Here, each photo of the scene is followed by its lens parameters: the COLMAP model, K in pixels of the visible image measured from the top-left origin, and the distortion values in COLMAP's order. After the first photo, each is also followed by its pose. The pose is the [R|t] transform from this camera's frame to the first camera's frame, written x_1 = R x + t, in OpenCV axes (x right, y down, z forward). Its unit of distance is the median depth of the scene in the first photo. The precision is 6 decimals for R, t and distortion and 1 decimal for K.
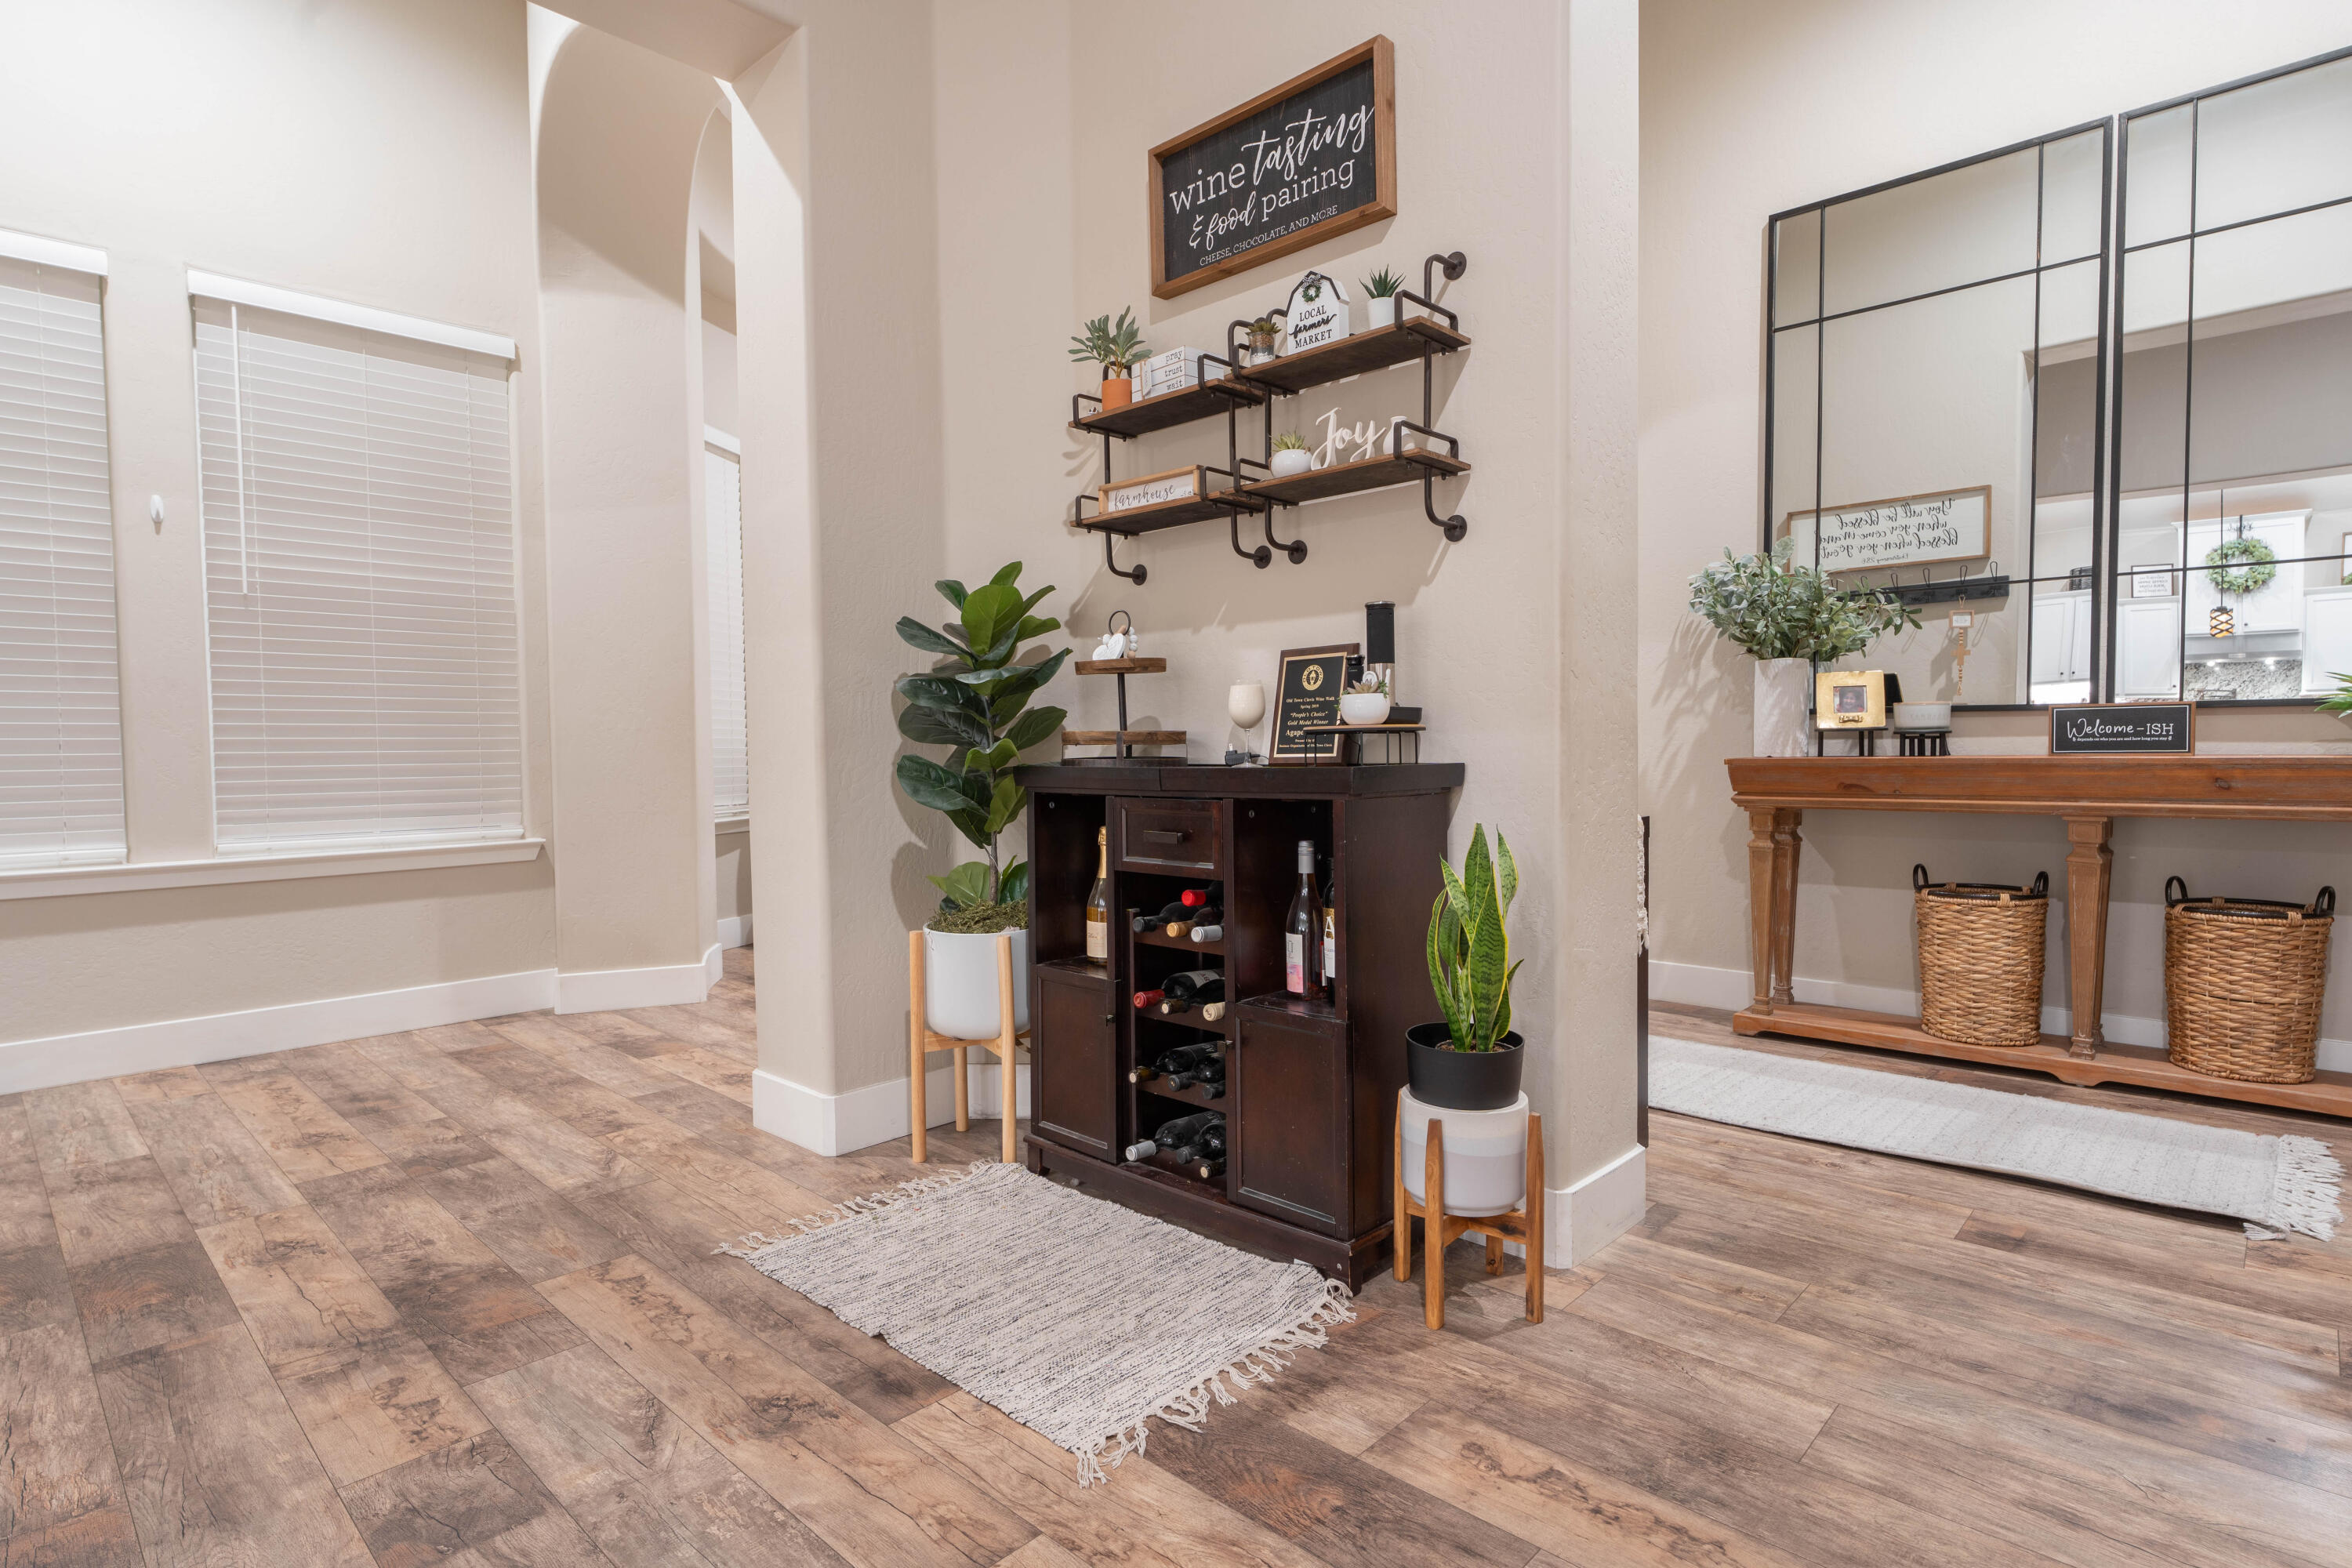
lens RADIAL K [[1186.2, 0, 1172.1], [0, 1186.2, 786.7], [0, 0, 1]] dist [0.001267, -0.000061]
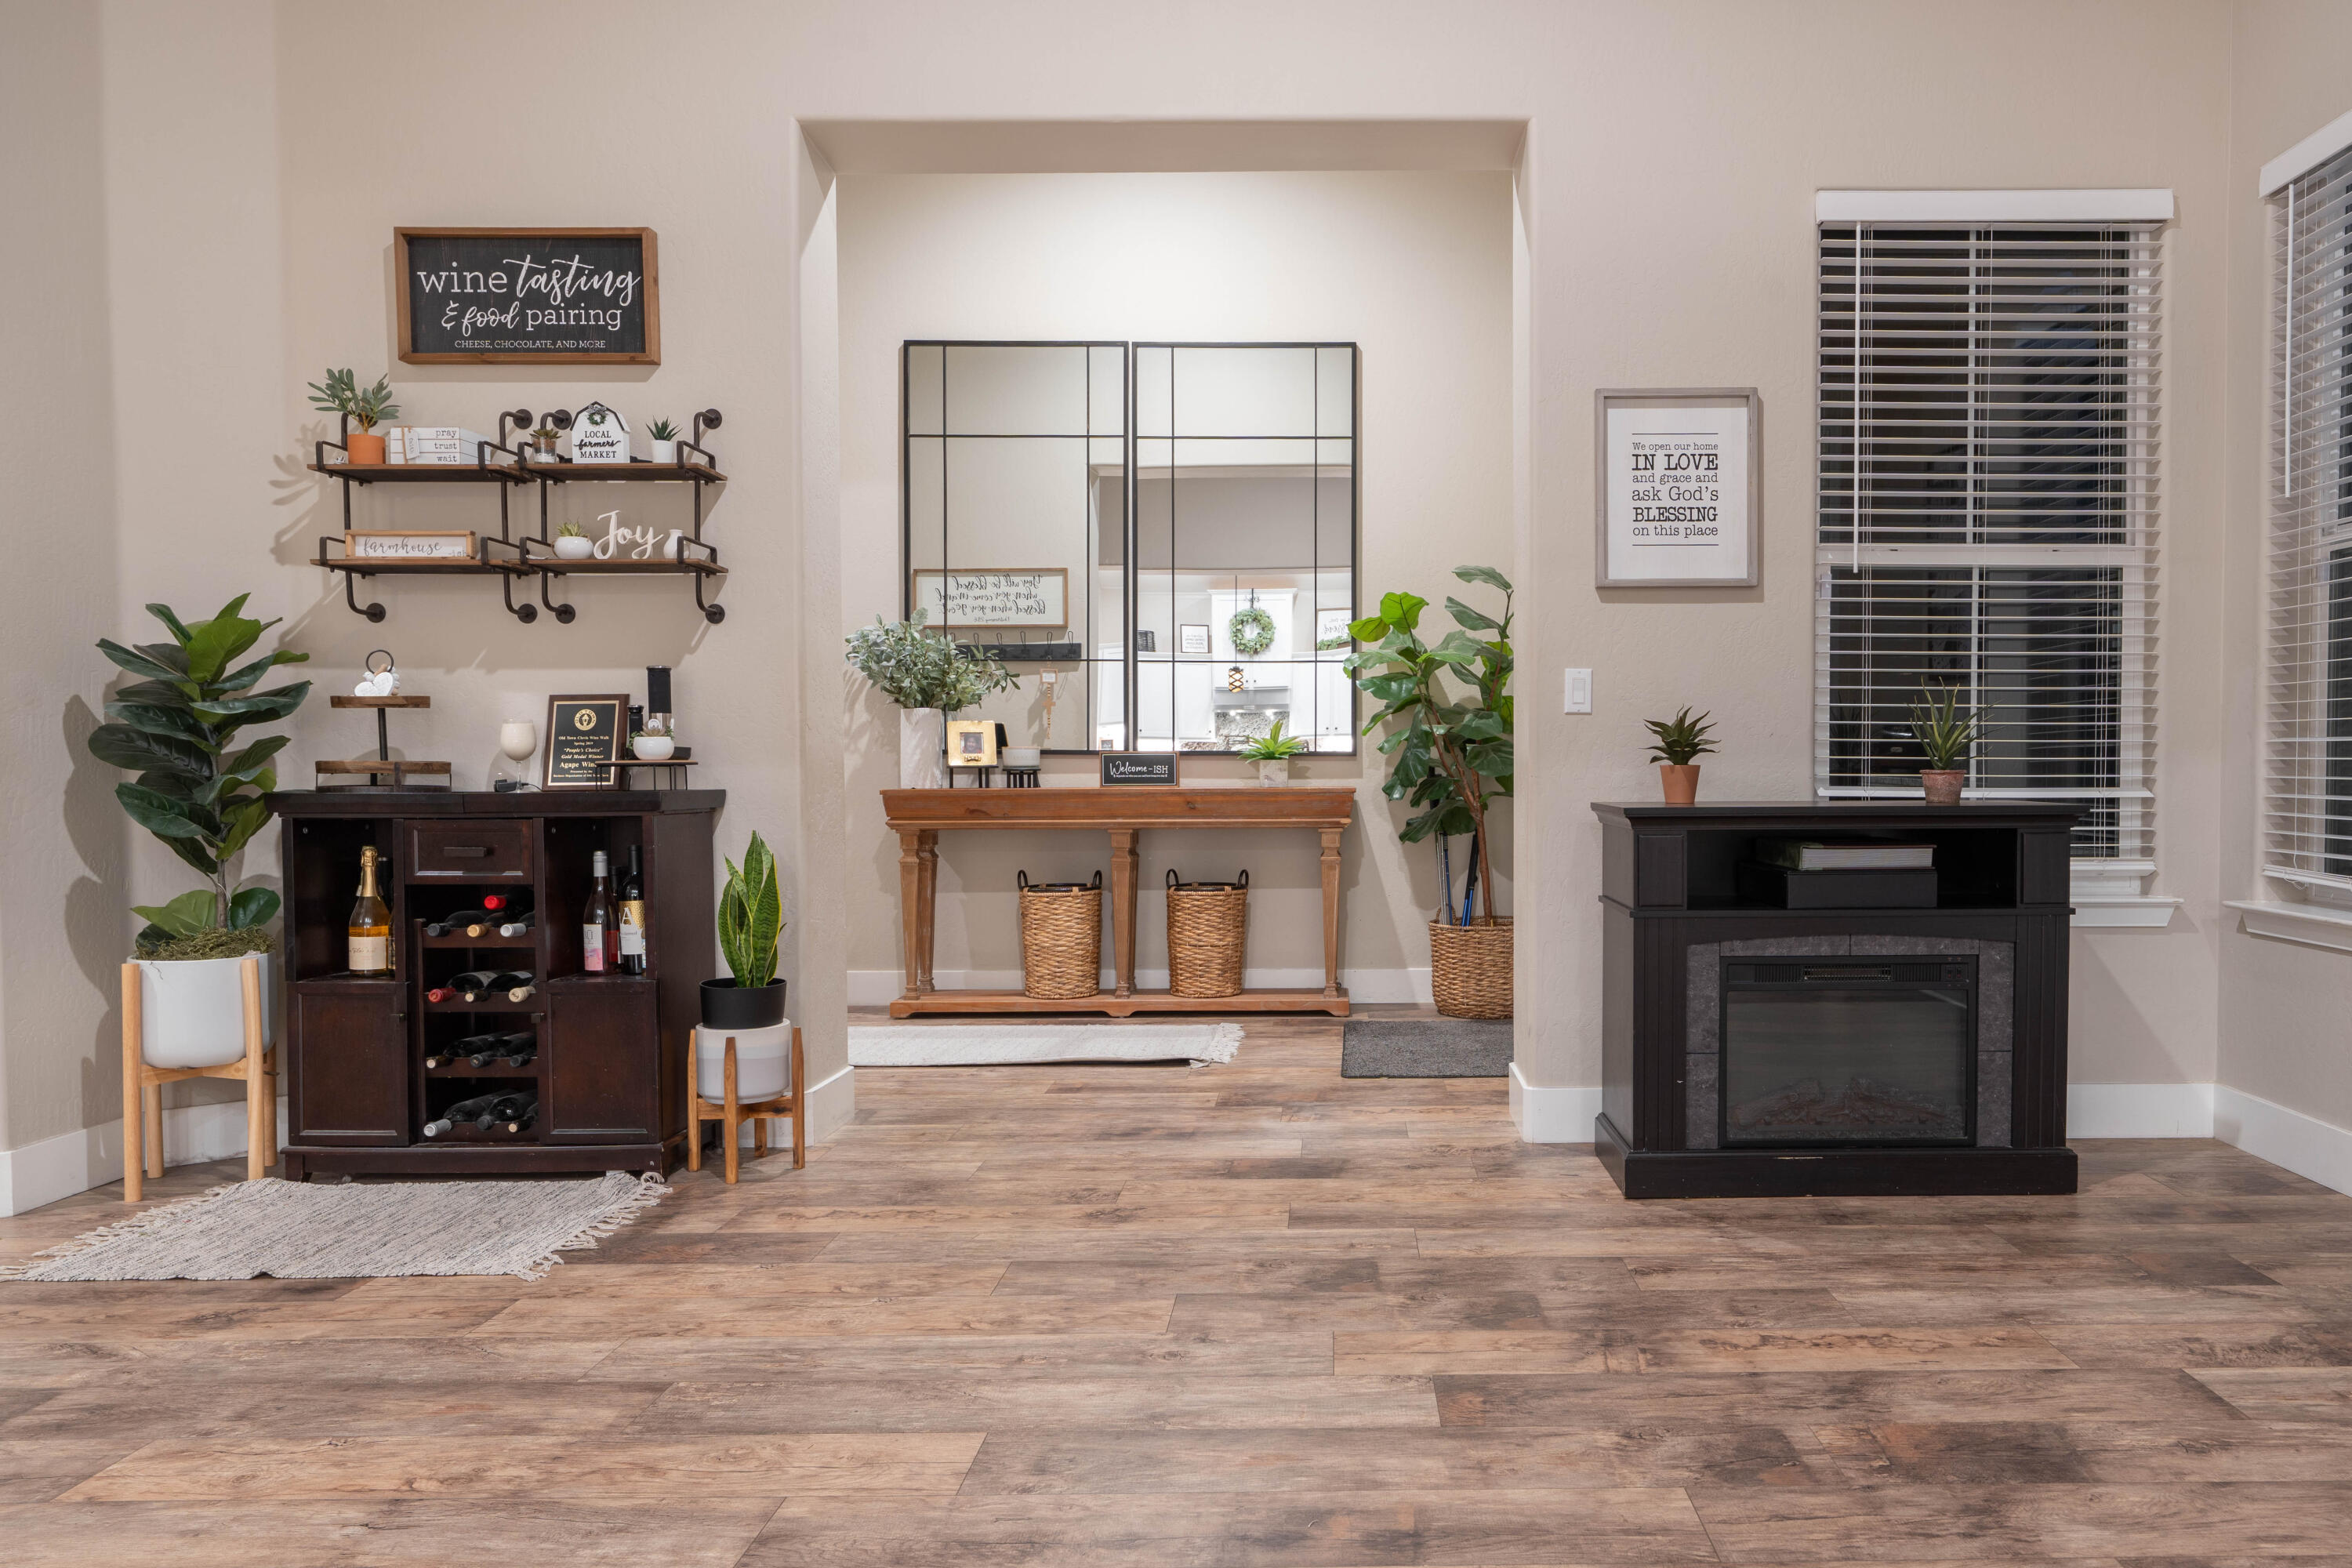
lens RADIAL K [[1501.7, 0, 1352.6], [0, 1501.7, 815.9], [0, 0, 1]] dist [-0.002084, 0.001488]
pose [[0.711809, -0.011089, 0.702286, -0.376123], [0.019289, 0.999807, -0.003764, 0.025477], [-0.702109, 0.016226, 0.711885, -0.601125]]
